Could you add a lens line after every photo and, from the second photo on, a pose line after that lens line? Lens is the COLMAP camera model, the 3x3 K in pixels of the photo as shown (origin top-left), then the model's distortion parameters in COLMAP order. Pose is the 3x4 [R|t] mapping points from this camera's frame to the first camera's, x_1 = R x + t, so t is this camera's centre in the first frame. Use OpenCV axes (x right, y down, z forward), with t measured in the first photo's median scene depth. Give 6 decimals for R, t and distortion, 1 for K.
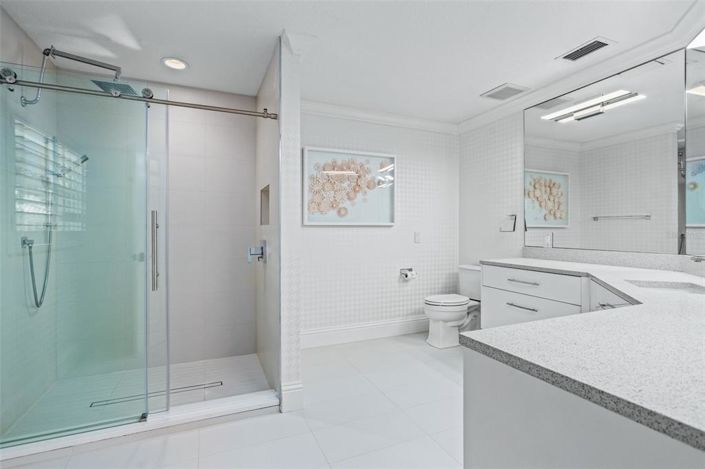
lens RADIAL K [[342.0, 0, 352.5], [0, 342.0, 234.5], [0, 0, 1]] dist [-0.007951, 0.000775]
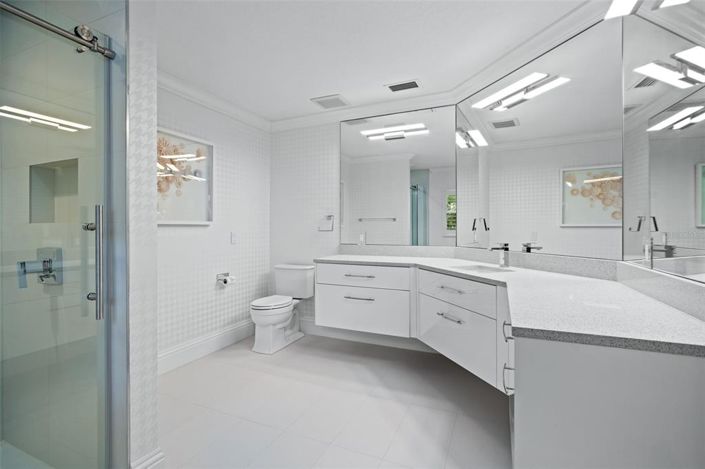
lens RADIAL K [[342.0, 0, 352.5], [0, 342.0, 234.5], [0, 0, 1]] dist [-0.007951, 0.000775]
pose [[0.741991, -0.013689, 0.670270, -0.205011], [0.010528, 0.999906, 0.008766, -0.006079], [-0.670327, 0.000552, 0.742066, 0.133839]]
